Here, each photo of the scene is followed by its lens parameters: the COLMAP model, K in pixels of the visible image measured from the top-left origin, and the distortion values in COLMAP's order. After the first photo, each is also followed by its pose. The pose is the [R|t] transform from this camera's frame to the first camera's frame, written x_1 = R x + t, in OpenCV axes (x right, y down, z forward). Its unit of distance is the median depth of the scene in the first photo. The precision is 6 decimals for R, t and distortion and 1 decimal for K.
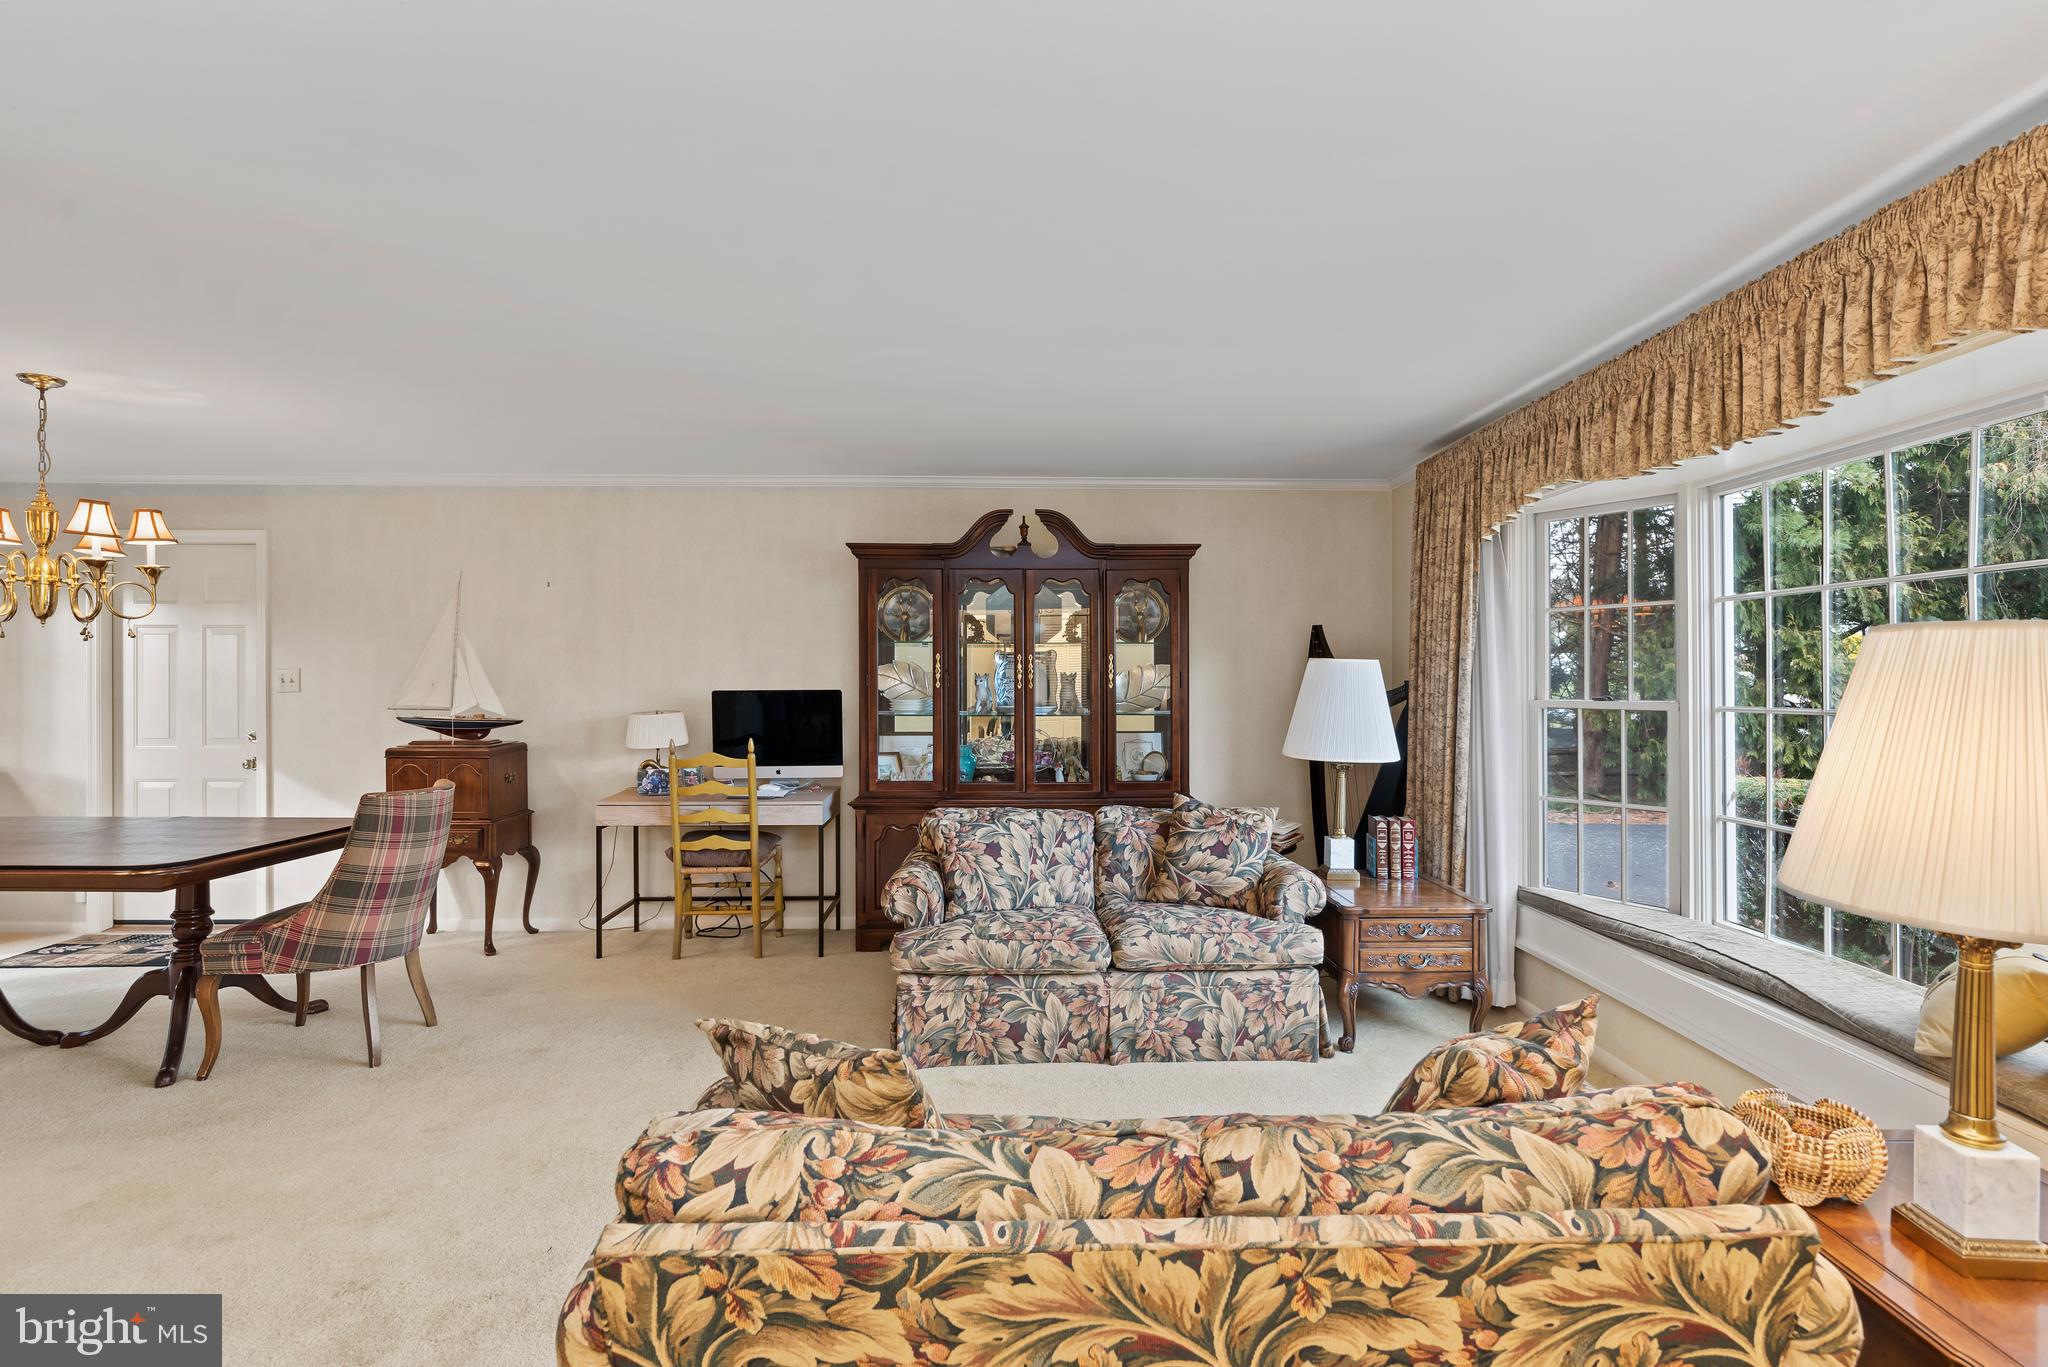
lens RADIAL K [[1010.4, 0, 1033.6], [0, 1010.4, 678.1], [0, 0, 1]] dist [0.002271, -0.001545]
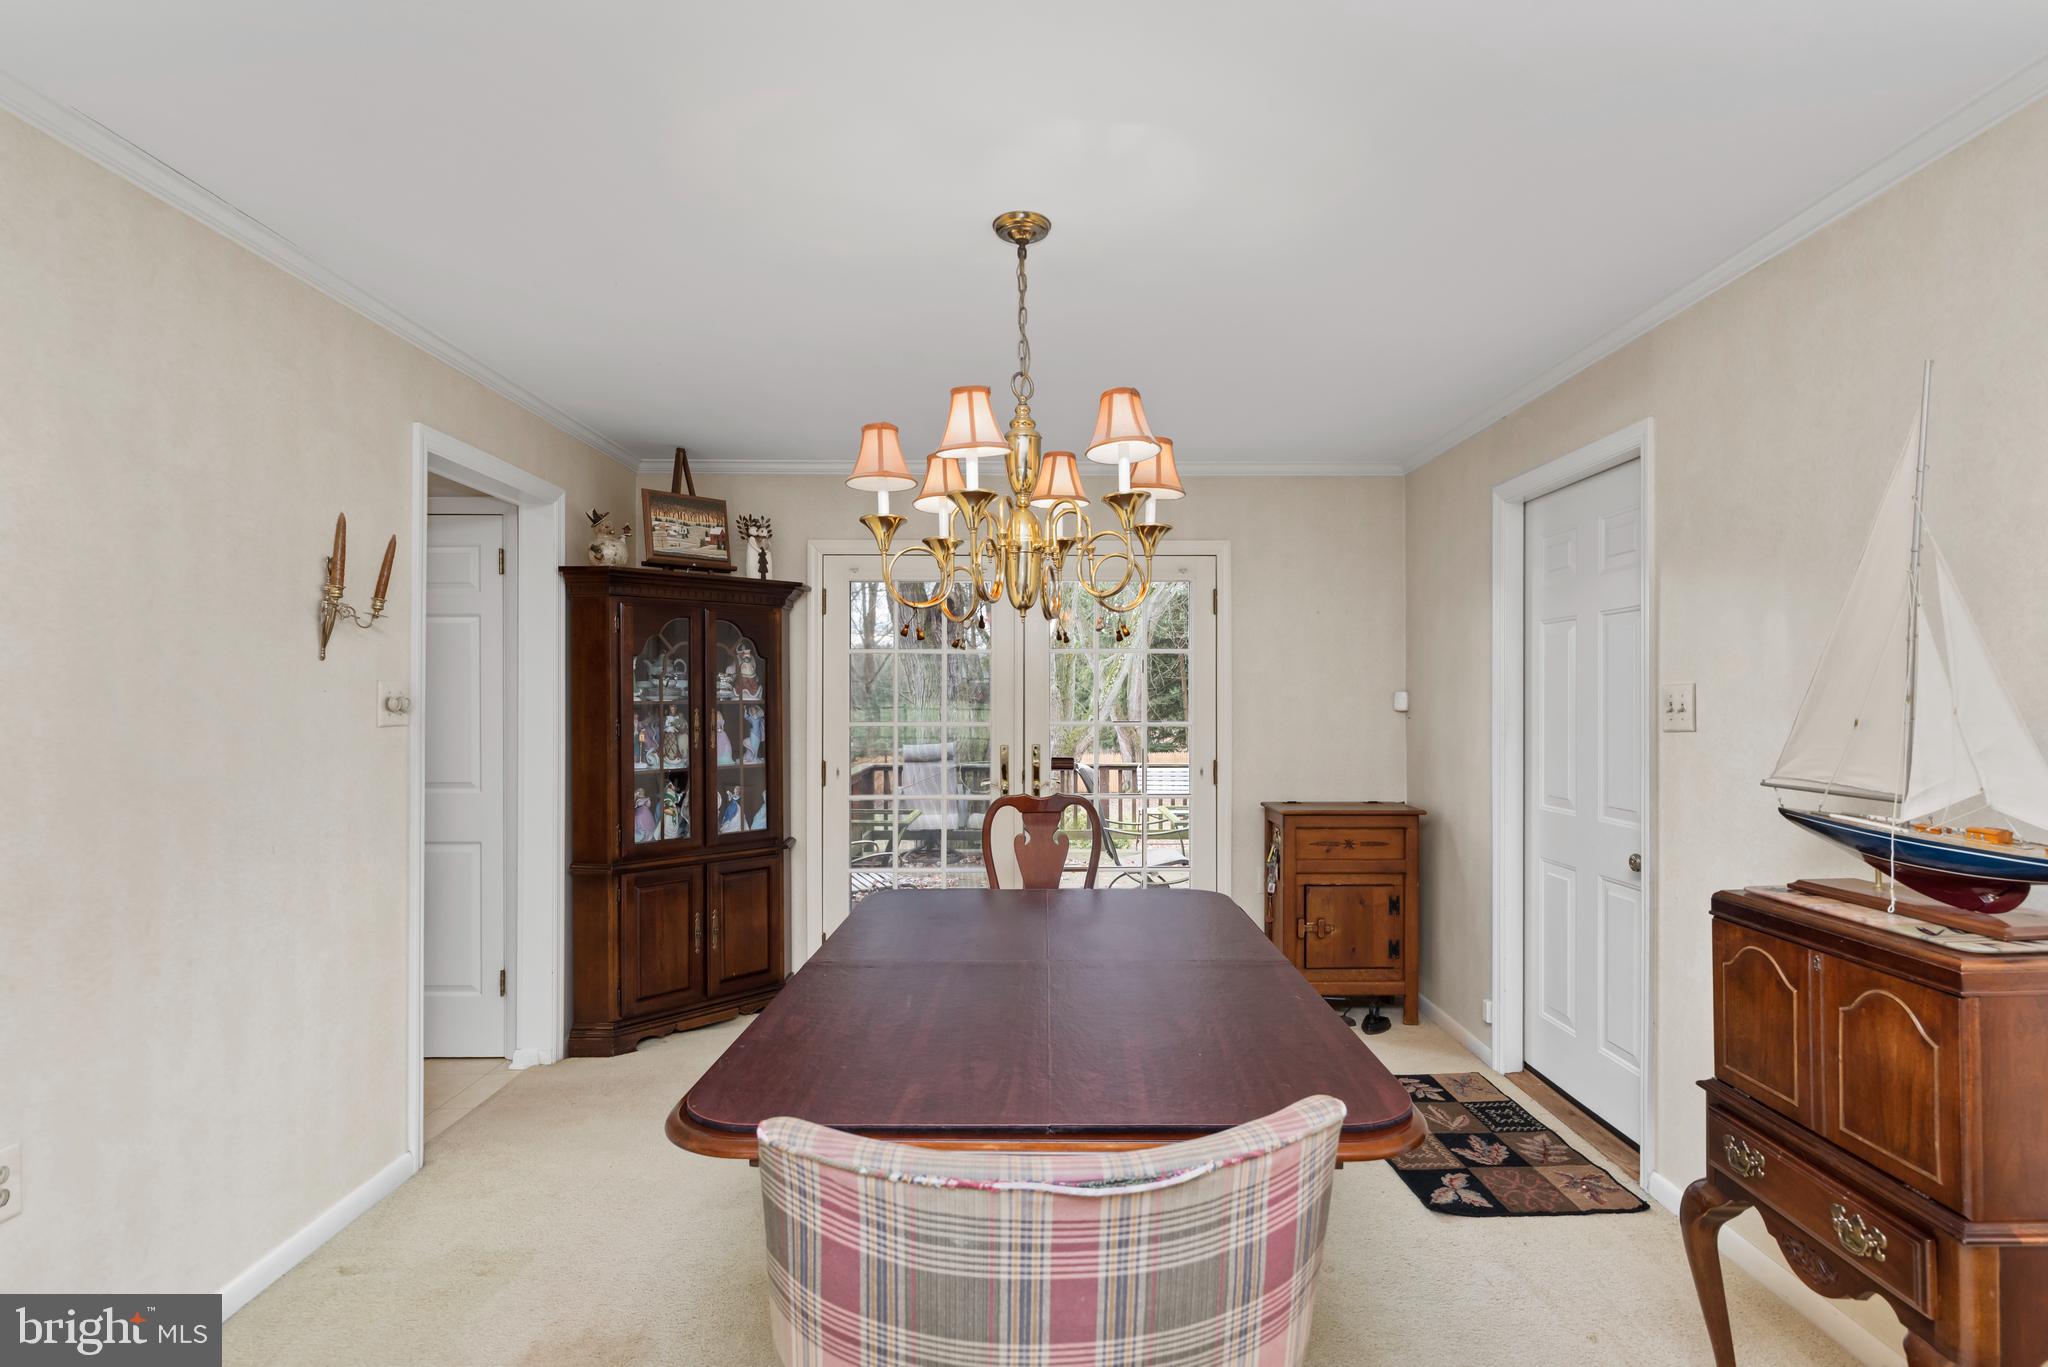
lens RADIAL K [[1010.4, 0, 1057.8], [0, 1010.4, 699.9], [0, 0, 1]] dist [0.002271, -0.001545]
pose [[0.006606, 0.000259, -0.999978, -0.368266], [-0.000004, 1.000000, 0.000259, -0.001911], [0.999978, 0.000003, 0.006606, 1.045581]]
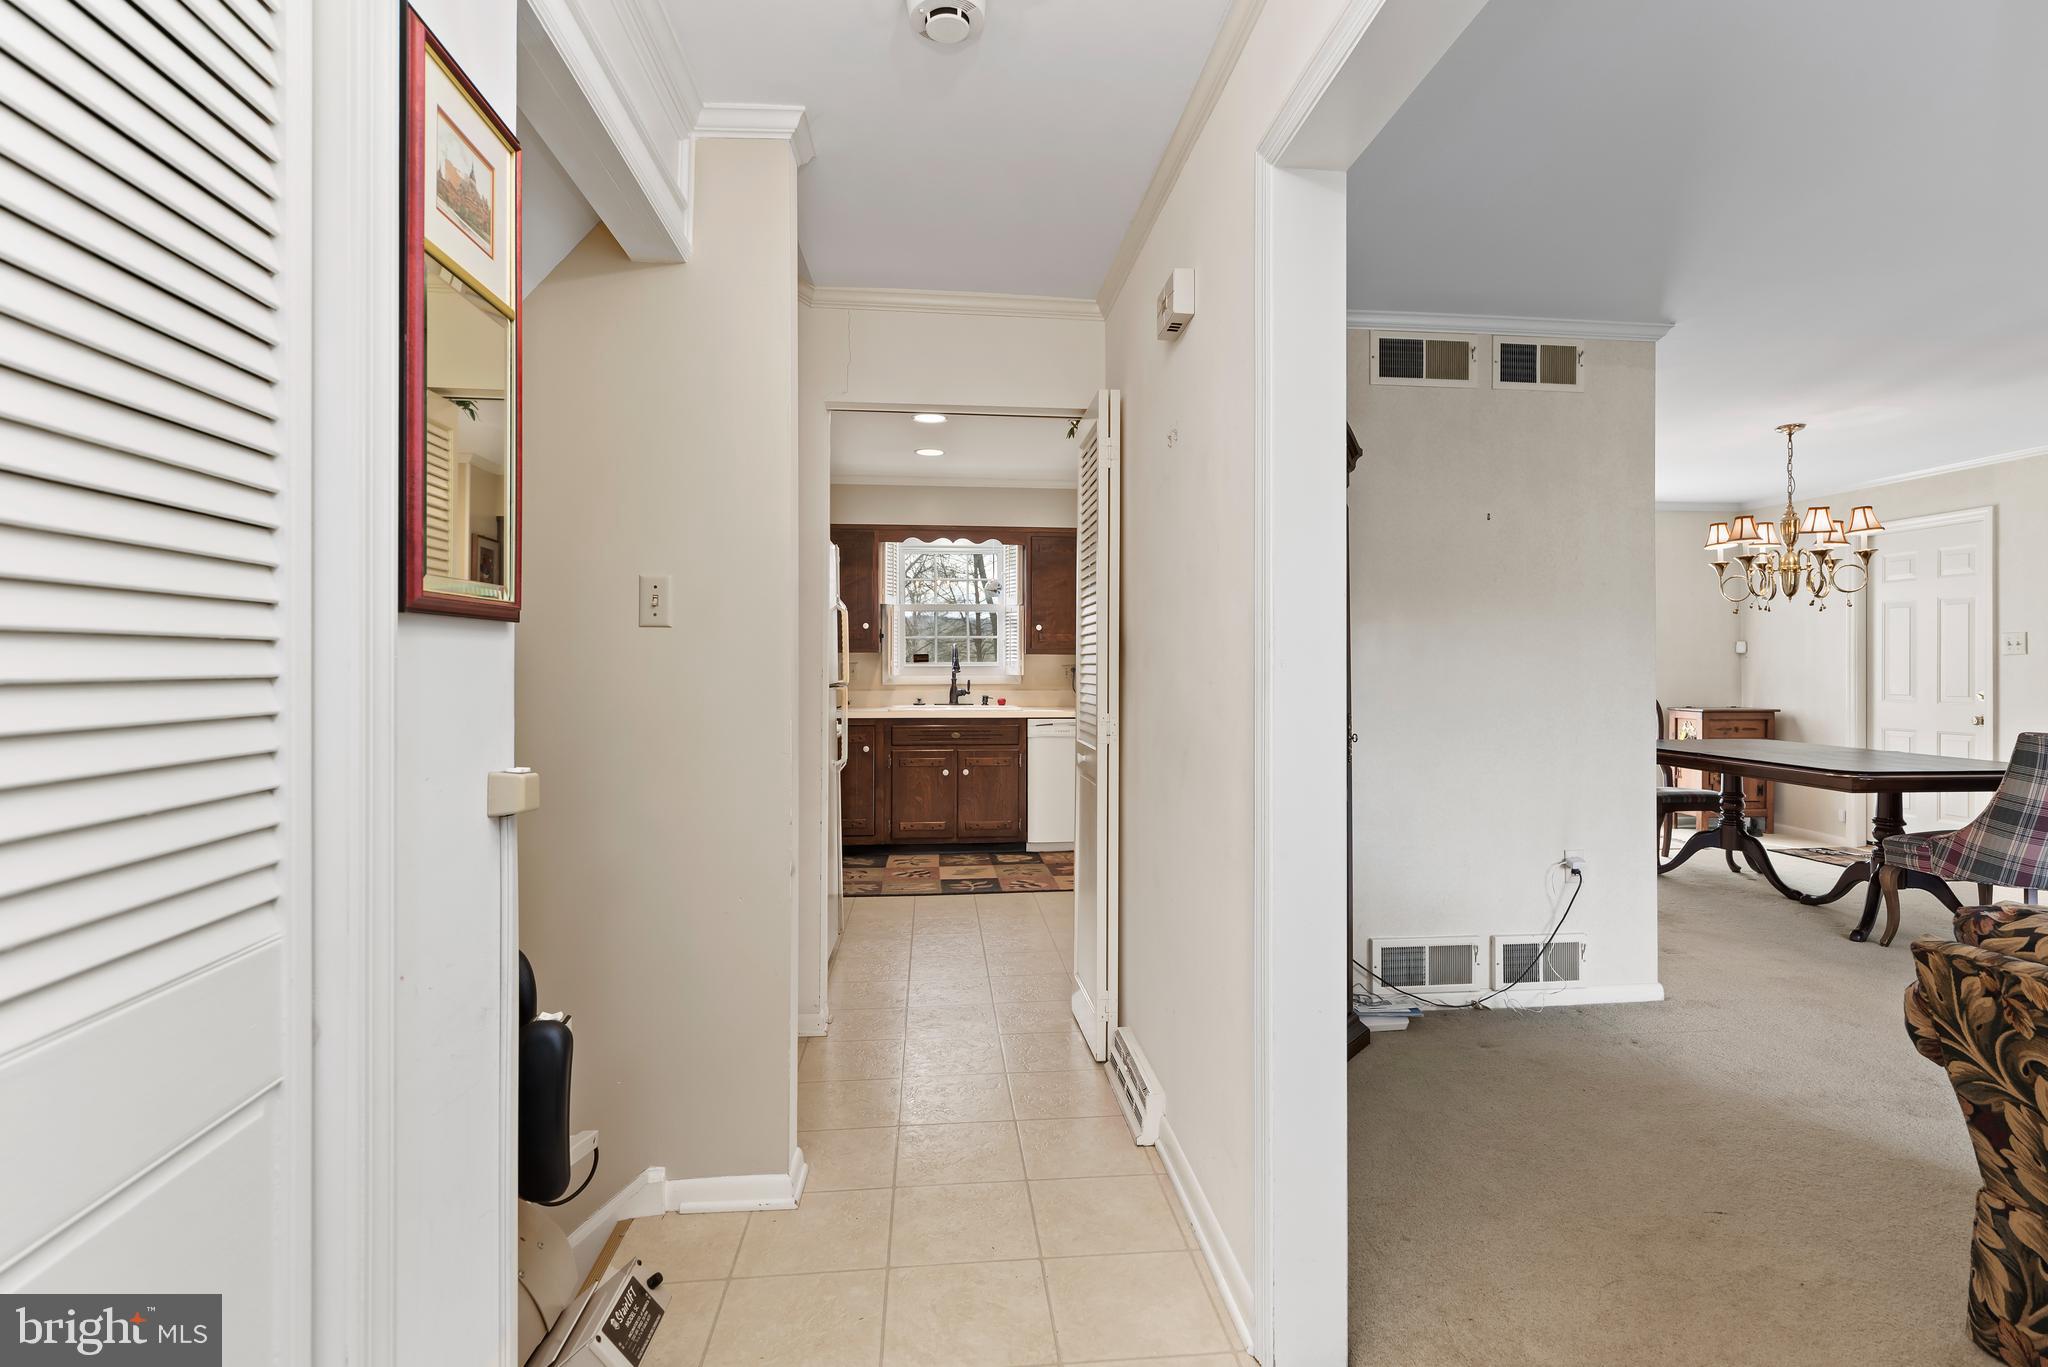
lens RADIAL K [[1010.4, 0, 1042.7], [0, 1010.4, 669.7], [0, 0, 1]] dist [0.002271, -0.001545]
pose [[0.088825, 0.002155, -0.996045, 0.353355], [-0.003661, 0.999992, 0.001838, 0.047813], [0.996041, 0.003483, 0.088832, -0.174708]]
